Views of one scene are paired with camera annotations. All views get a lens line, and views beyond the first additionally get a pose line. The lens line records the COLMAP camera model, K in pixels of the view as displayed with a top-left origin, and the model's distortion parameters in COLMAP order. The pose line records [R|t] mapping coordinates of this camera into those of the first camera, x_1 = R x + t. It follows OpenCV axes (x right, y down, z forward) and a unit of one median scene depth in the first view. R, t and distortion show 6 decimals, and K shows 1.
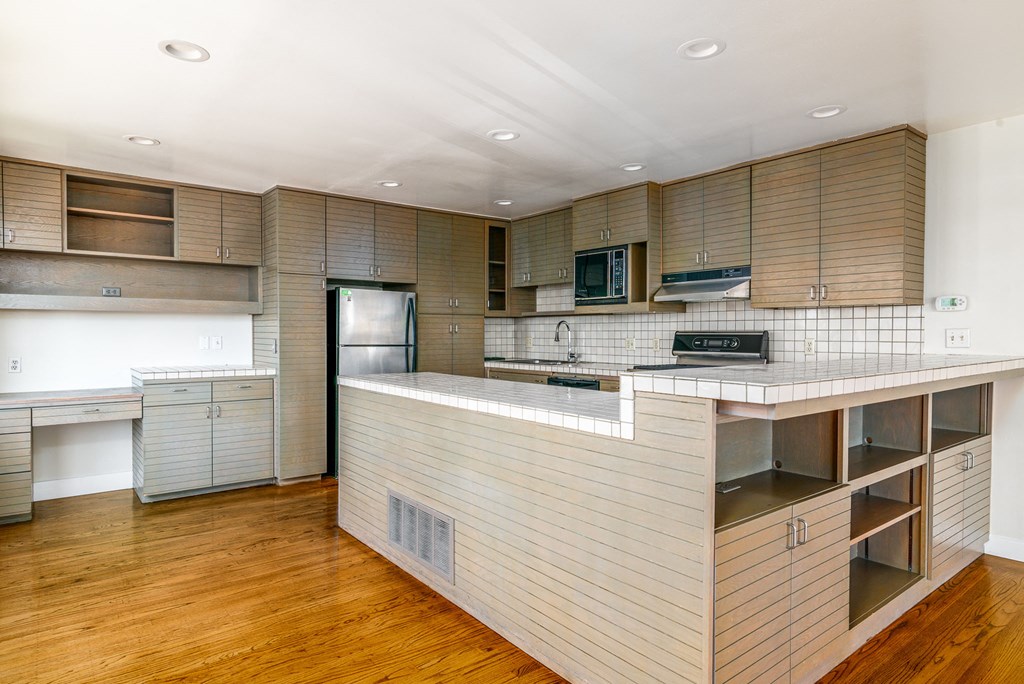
lens RADIAL K [[600.3, 0, 512.0], [0, 600.3, 342.0], [0, 0, 1]] dist [0.002789, 0.000789]
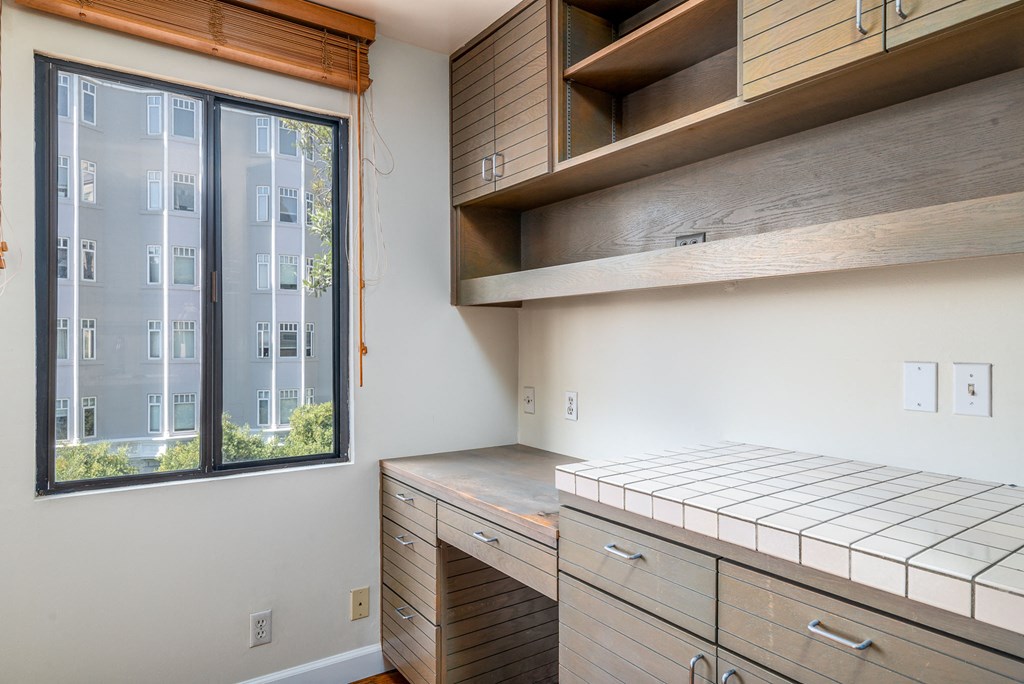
lens RADIAL K [[600.3, 0, 512.0], [0, 600.3, 342.0], [0, 0, 1]] dist [0.002789, 0.000789]
pose [[-0.048573, -0.001297, -0.998819, -0.238247], [-0.015742, 0.999876, -0.000532, -0.017521], [0.998696, 0.015698, -0.048588, 0.866377]]
